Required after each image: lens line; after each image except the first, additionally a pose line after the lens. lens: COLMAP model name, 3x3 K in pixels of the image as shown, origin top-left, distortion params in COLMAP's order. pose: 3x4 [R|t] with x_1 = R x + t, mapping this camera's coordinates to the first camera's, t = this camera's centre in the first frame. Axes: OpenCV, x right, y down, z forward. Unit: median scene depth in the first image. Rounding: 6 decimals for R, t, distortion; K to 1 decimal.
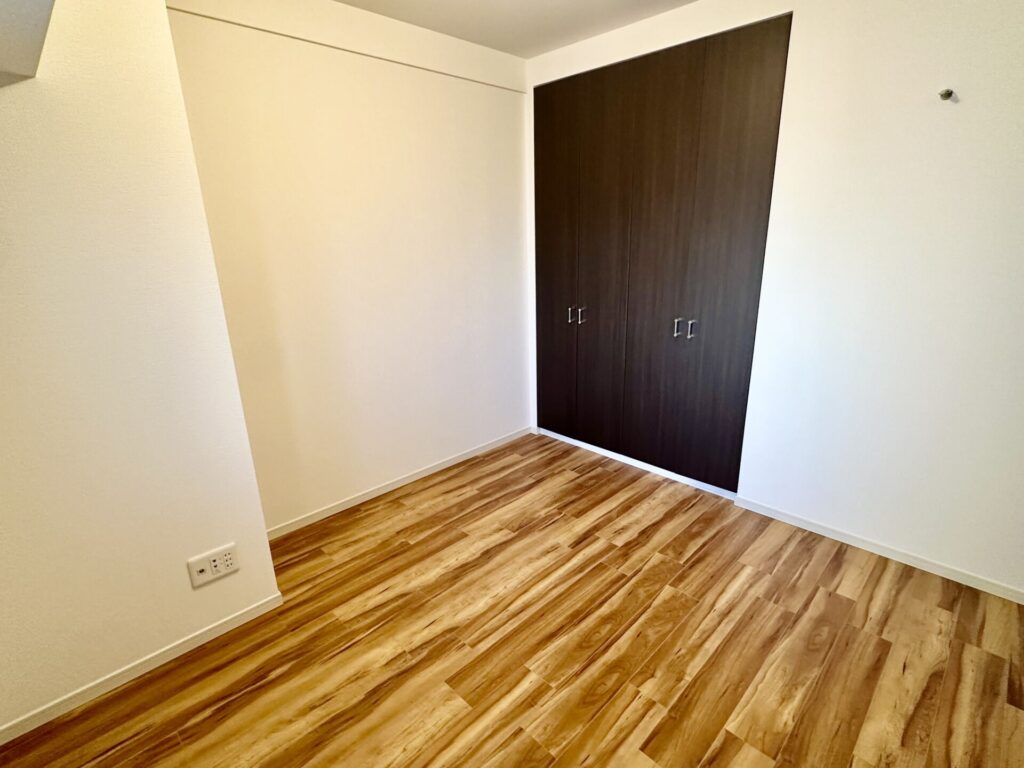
lens RADIAL K [[510.1, 0, 514.7], [0, 510.1, 382.4], [0, 0, 1]] dist [-0.005082, 0.000889]
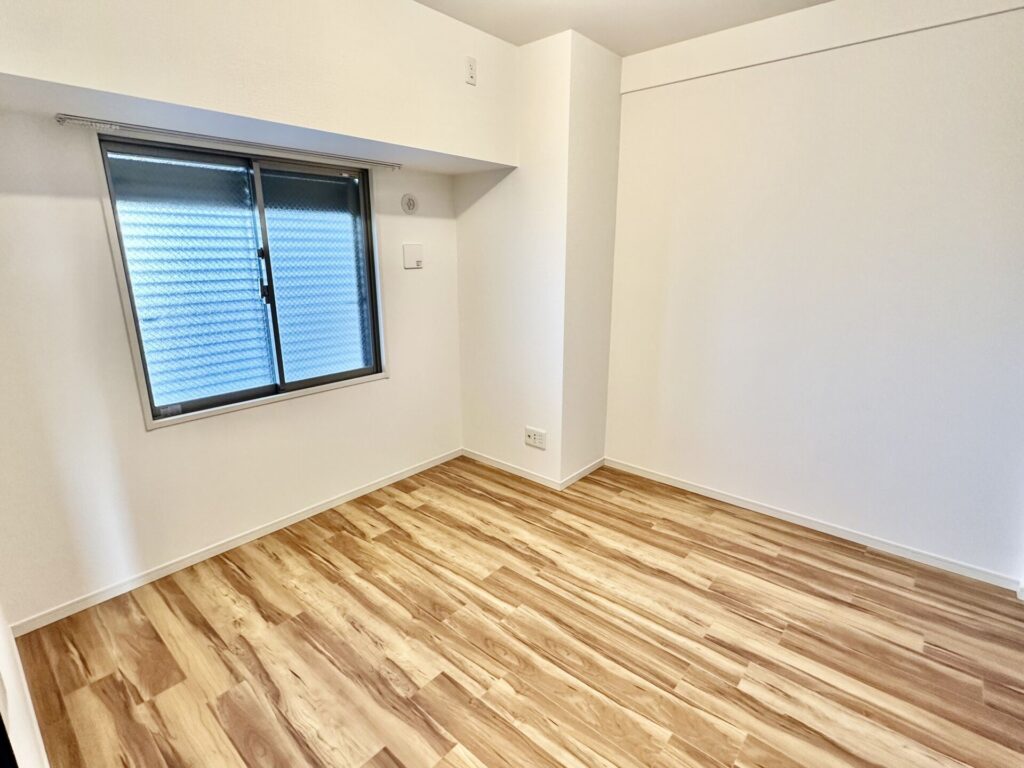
lens RADIAL K [[510.1, 0, 516.2], [0, 510.1, 383.9], [0, 0, 1]] dist [-0.005082, 0.000889]
pose [[0.076626, 0.280049, -0.956923, 0.838483], [-0.283902, 0.926144, 0.248308, -0.178862], [0.955787, 0.252645, 0.150474, 0.555852]]
